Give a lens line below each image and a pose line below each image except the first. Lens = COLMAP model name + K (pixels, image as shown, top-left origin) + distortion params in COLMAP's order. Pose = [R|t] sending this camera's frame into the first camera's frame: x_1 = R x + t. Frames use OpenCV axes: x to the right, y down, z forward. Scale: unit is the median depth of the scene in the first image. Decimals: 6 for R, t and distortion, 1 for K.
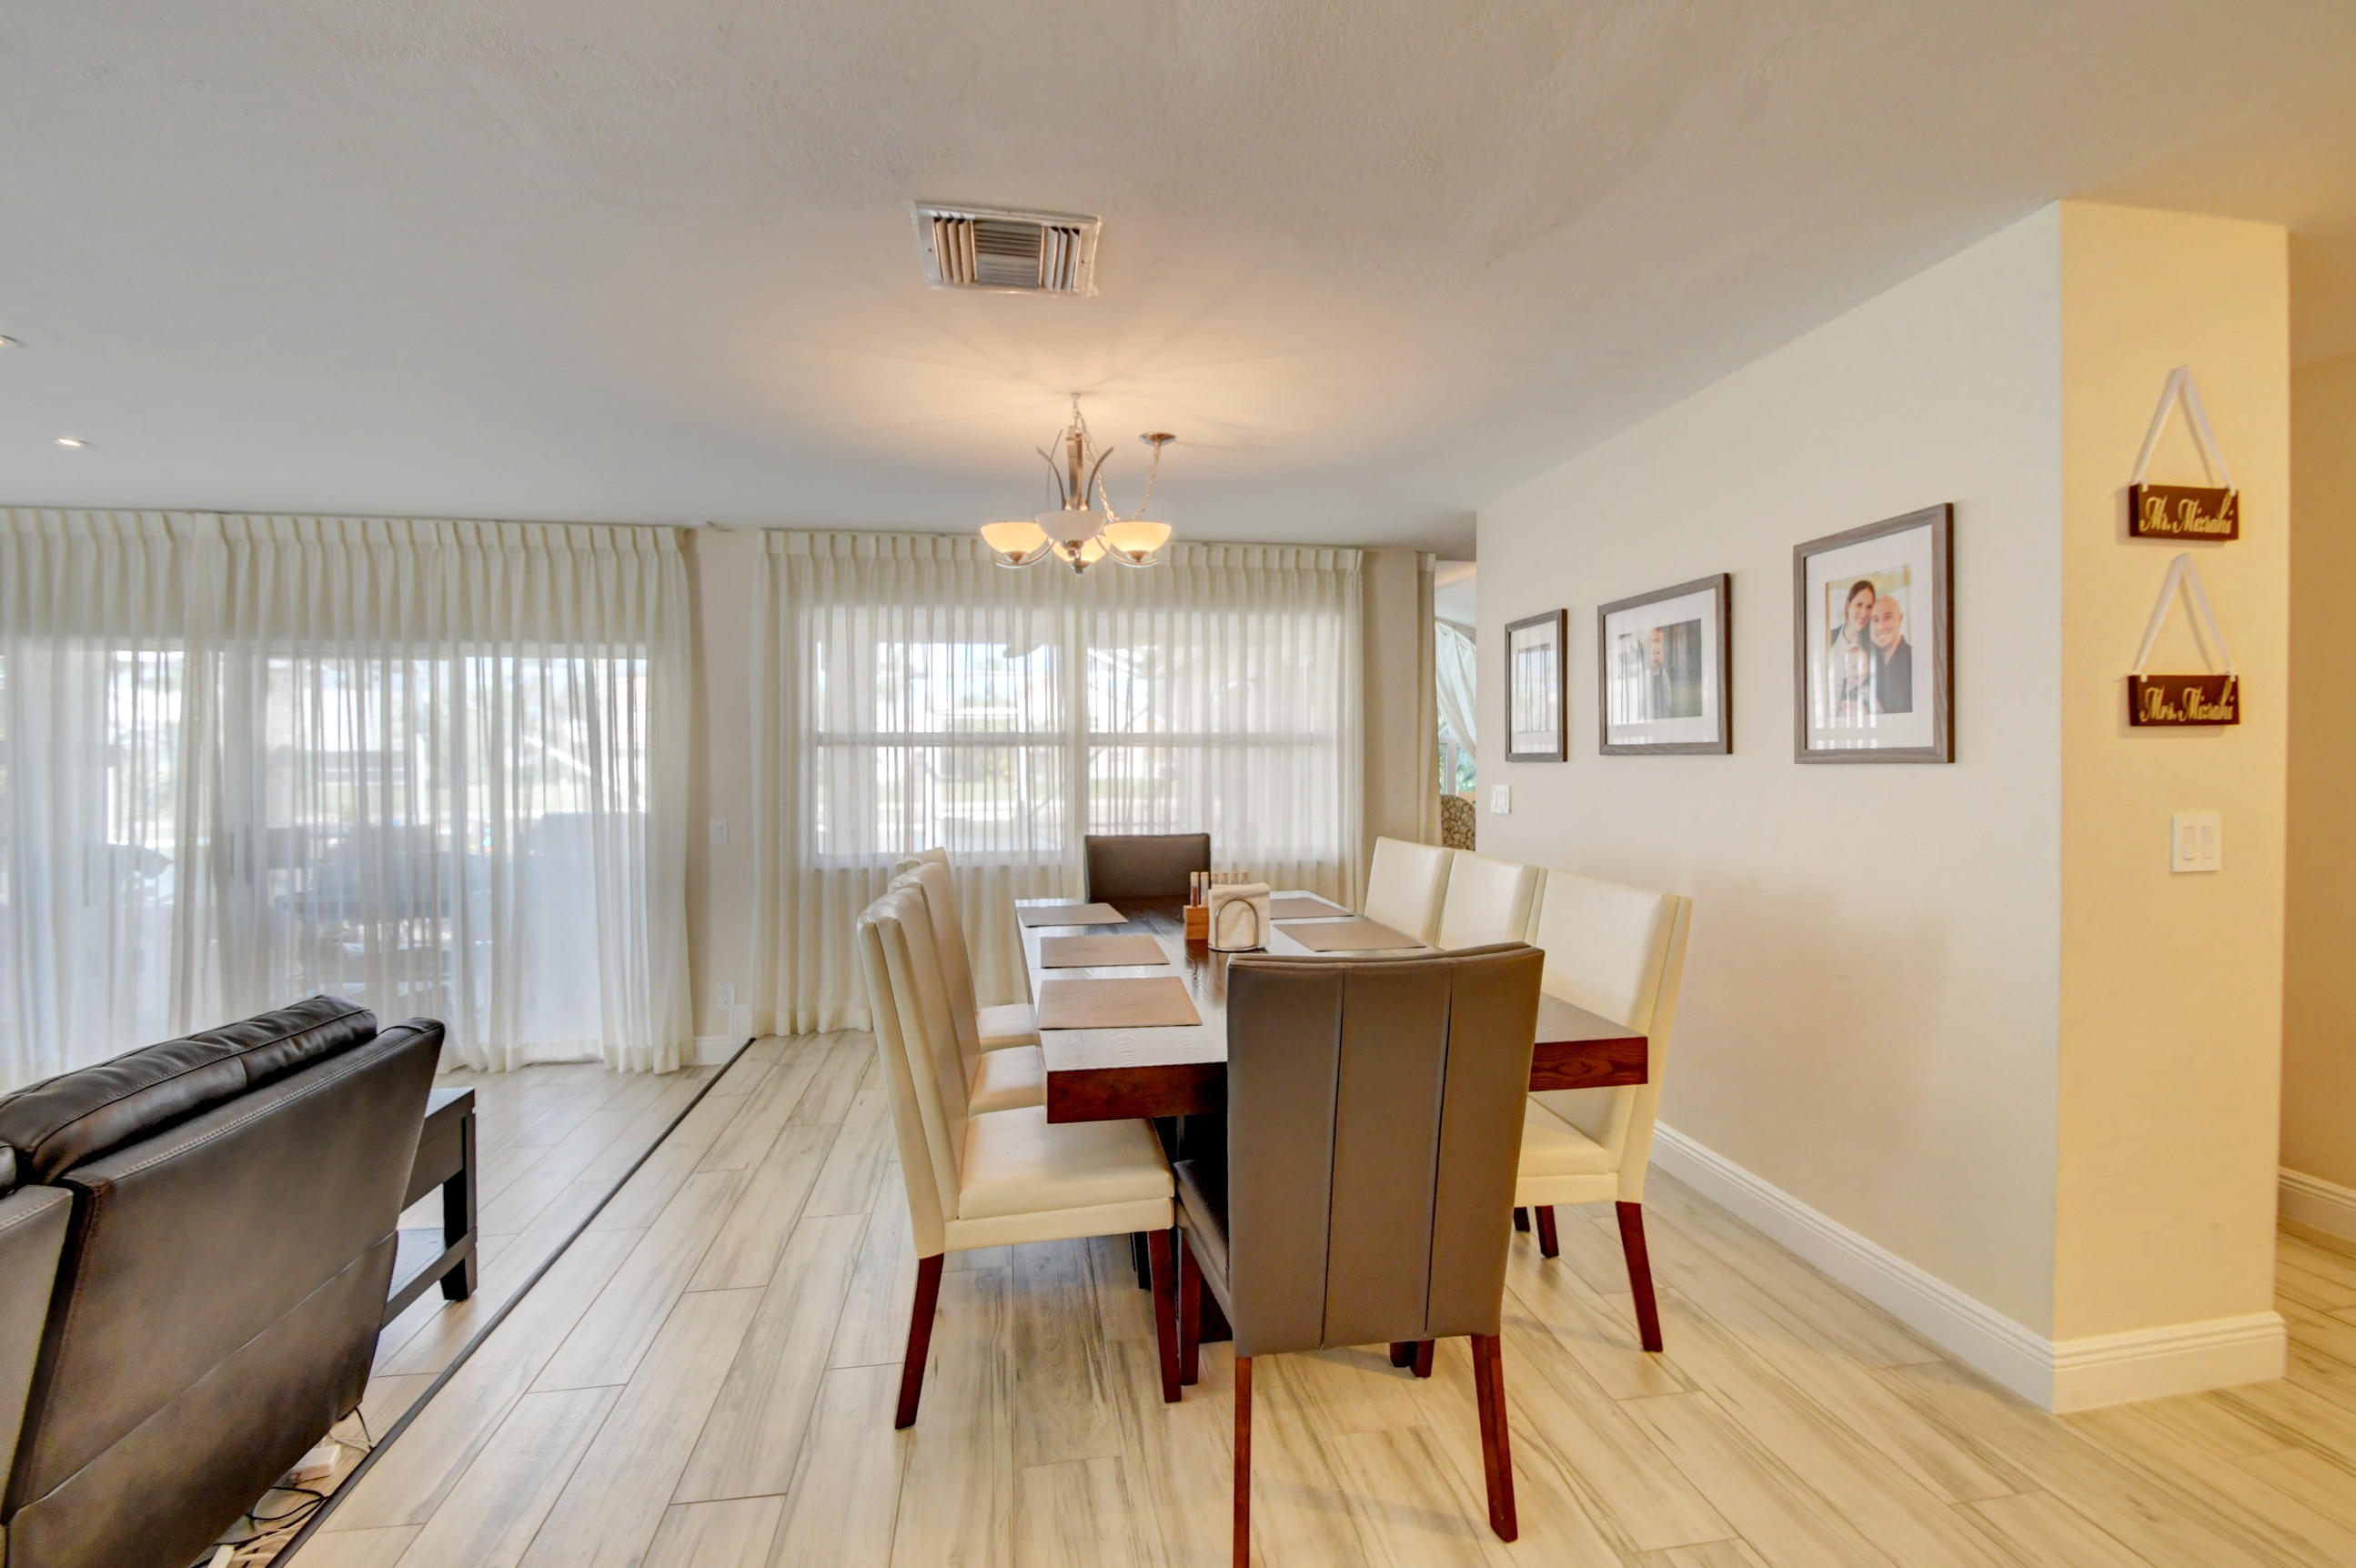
lens RADIAL K [[1058.6, 0, 1173.8], [0, 1058.6, 766.0], [0, 0, 1]] dist [0.014362, -0.017038]
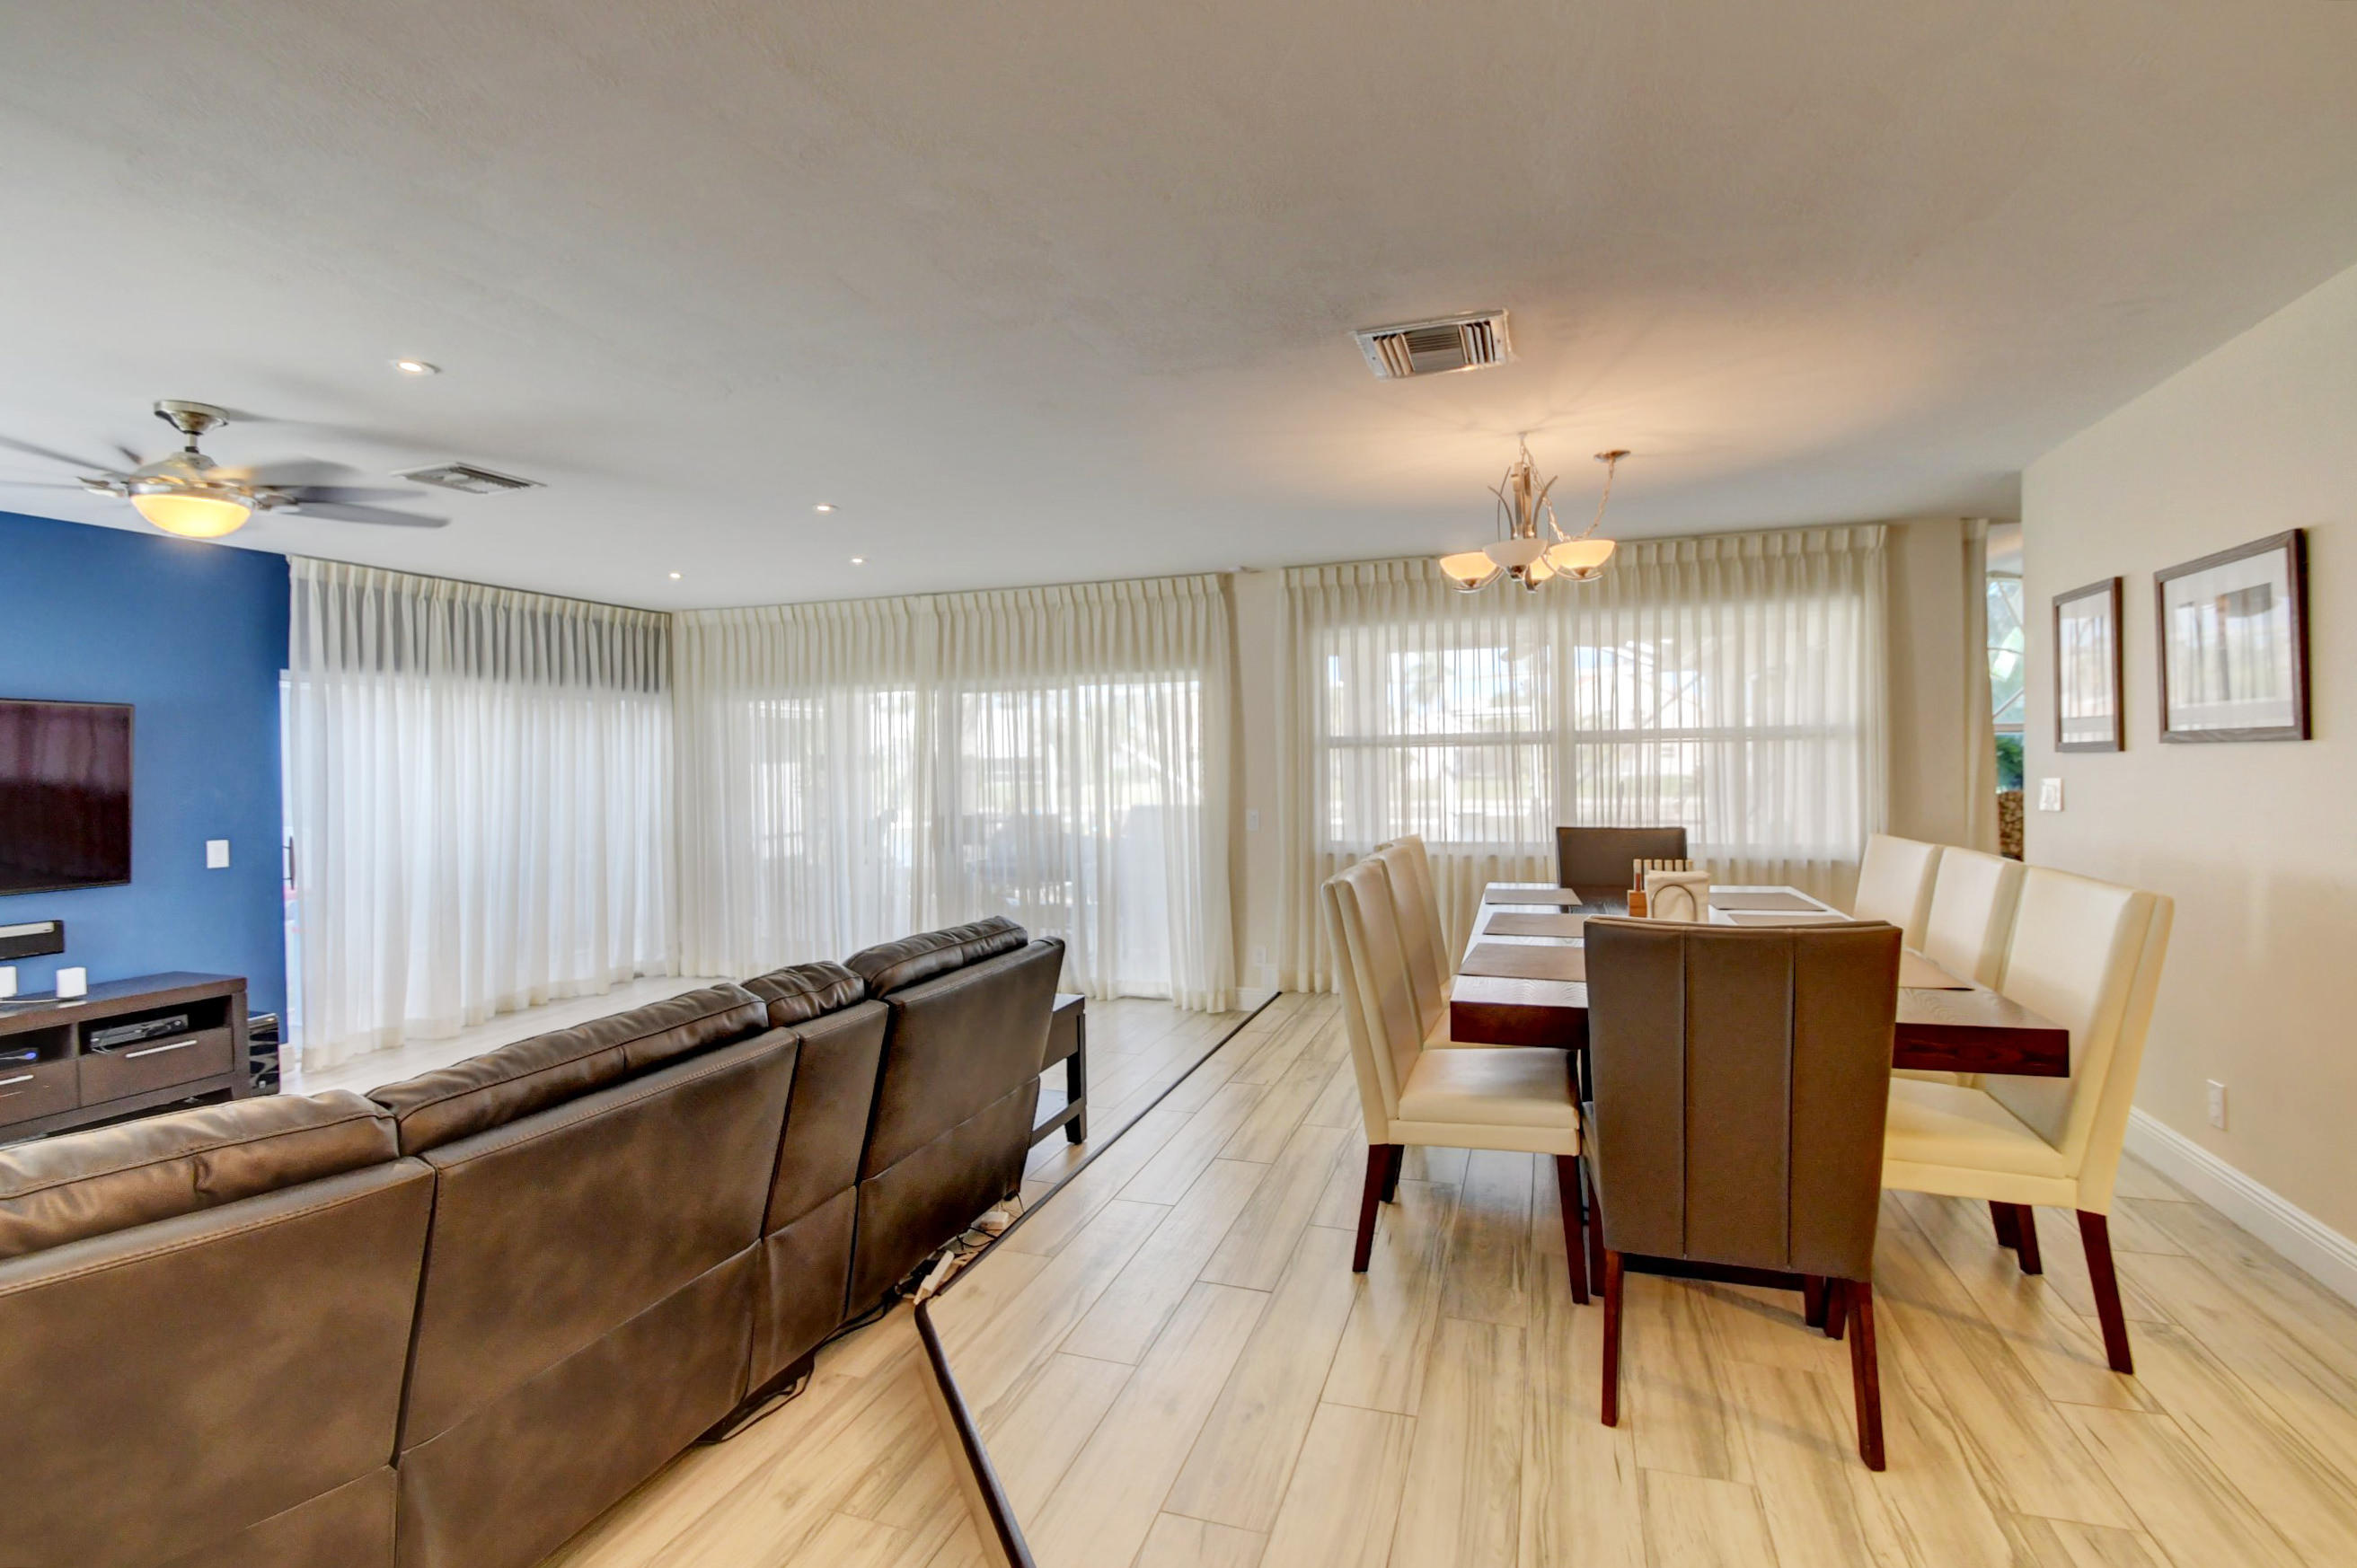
lens RADIAL K [[1059.0, 0, 1174.3], [0, 1059.0, 766.0], [0, 0, 1]] dist [0.014362, -0.017038]
pose [[0.875924, -0.010642, -0.482332, 0.131933], [0.011153, 0.999936, -0.001809, 0.001132], [0.482321, -0.003795, 0.875986, -0.179688]]
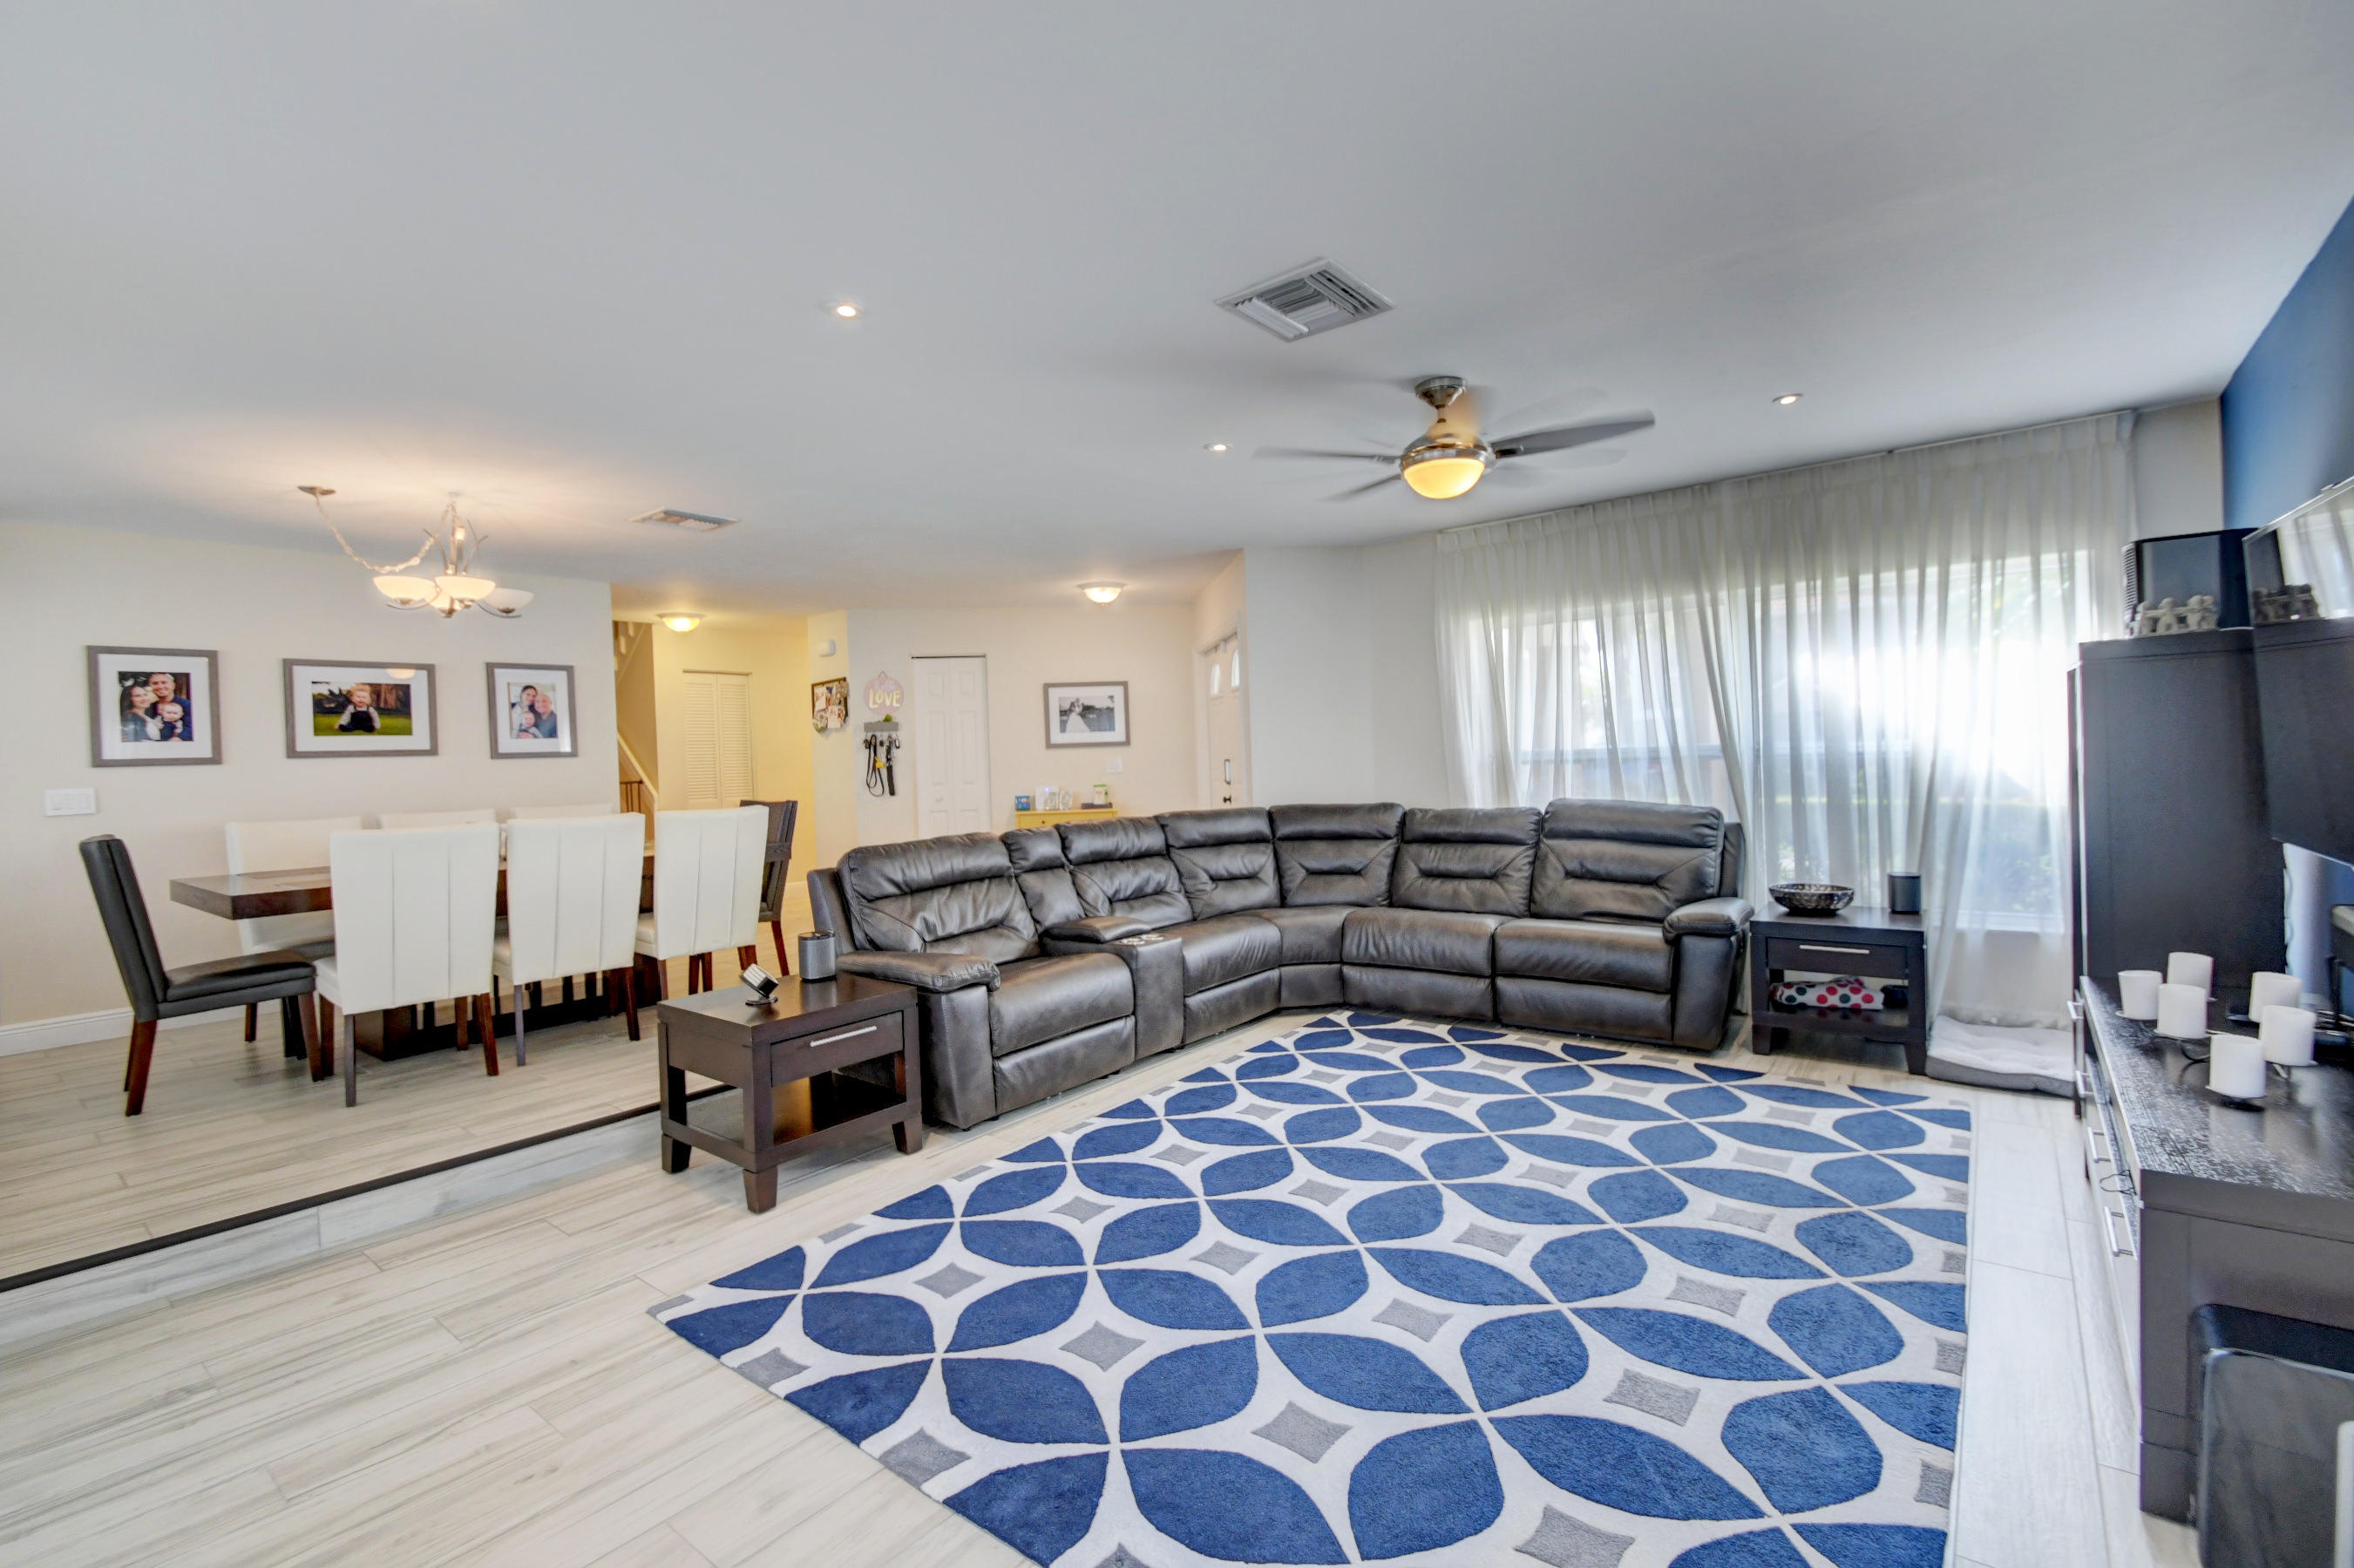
lens RADIAL K [[1057.8, 0, 1172.8], [0, 1057.8, 766.0], [0, 0, 1]] dist [0.014362, -0.017038]
pose [[-0.670591, 0.016662, 0.741640, -2.005608], [0.038656, 0.999174, 0.012505, 0.040065], [-0.740819, 0.037054, -0.670681, 1.398094]]
